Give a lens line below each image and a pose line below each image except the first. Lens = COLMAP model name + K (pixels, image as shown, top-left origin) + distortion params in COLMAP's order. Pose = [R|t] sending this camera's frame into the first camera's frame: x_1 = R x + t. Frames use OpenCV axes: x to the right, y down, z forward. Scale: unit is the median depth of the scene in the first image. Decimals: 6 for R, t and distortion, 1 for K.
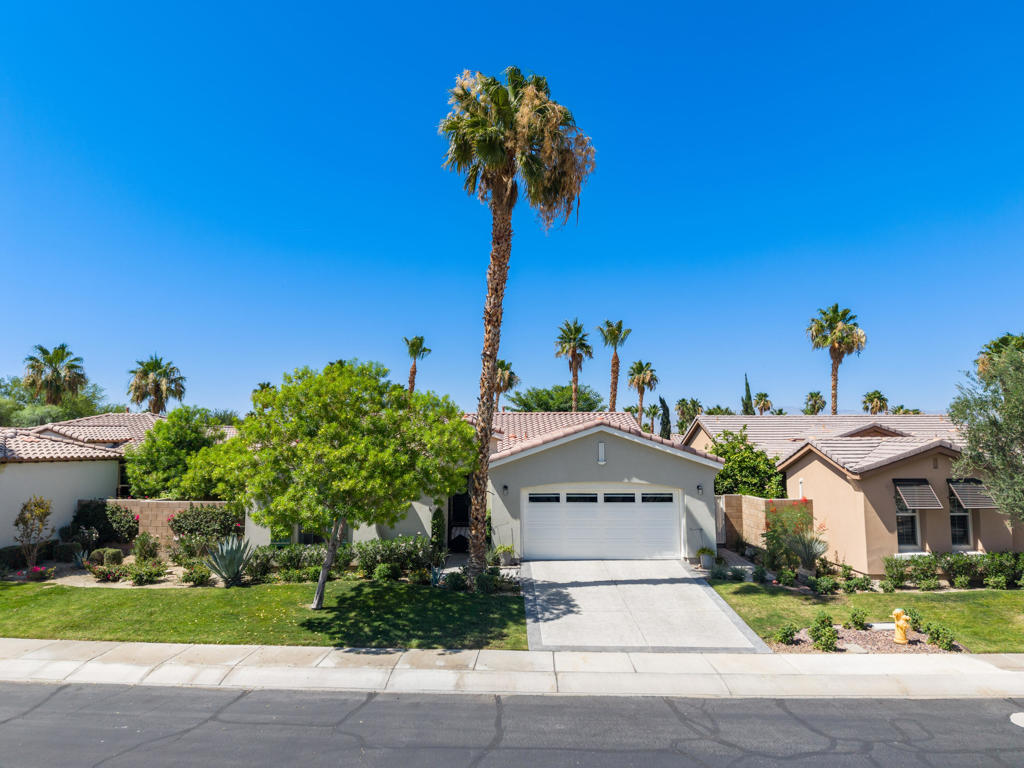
lens RADIAL K [[682.6, 0, 519.3], [0, 682.6, 383.2], [0, 0, 1]] dist [0.006352, -0.005252]
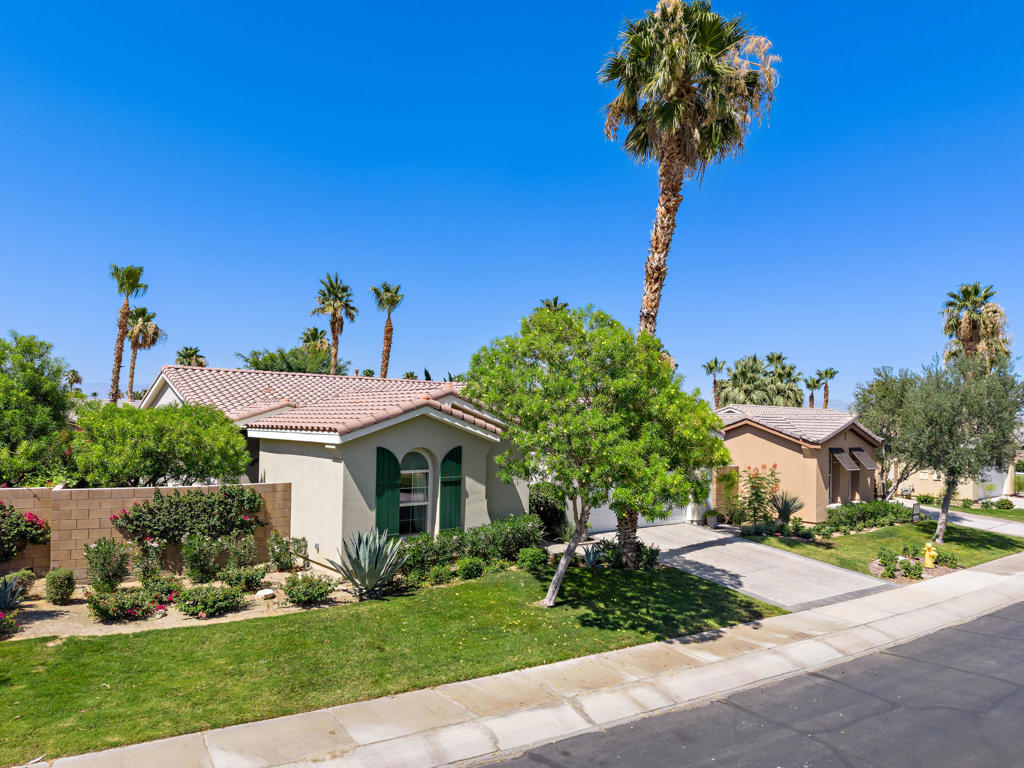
lens RADIAL K [[682.6, 0, 519.3], [0, 682.6, 383.2], [0, 0, 1]] dist [0.006352, -0.005252]
pose [[0.802321, 0.052137, 0.594611, -0.706927], [-0.076259, 0.996968, 0.015482, 0.041182], [-0.592001, -0.057766, 0.803865, 0.311441]]
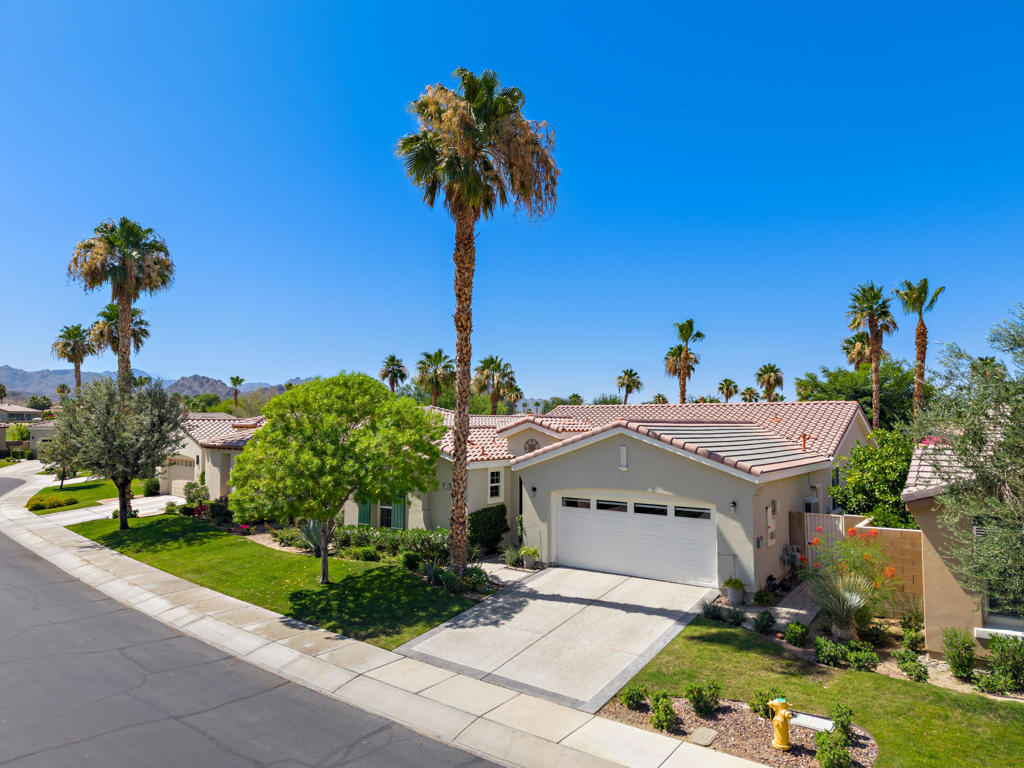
lens RADIAL K [[678.8, 0, 512.7], [0, 678.8, 403.0], [0, 0, 1]] dist [-0.001830, -0.004901]
pose [[0.805941, -0.014231, -0.591825, 0.571554], [0.049220, 0.997860, 0.043033, -0.015956], [0.589946, -0.063812, 0.804917, 0.219714]]
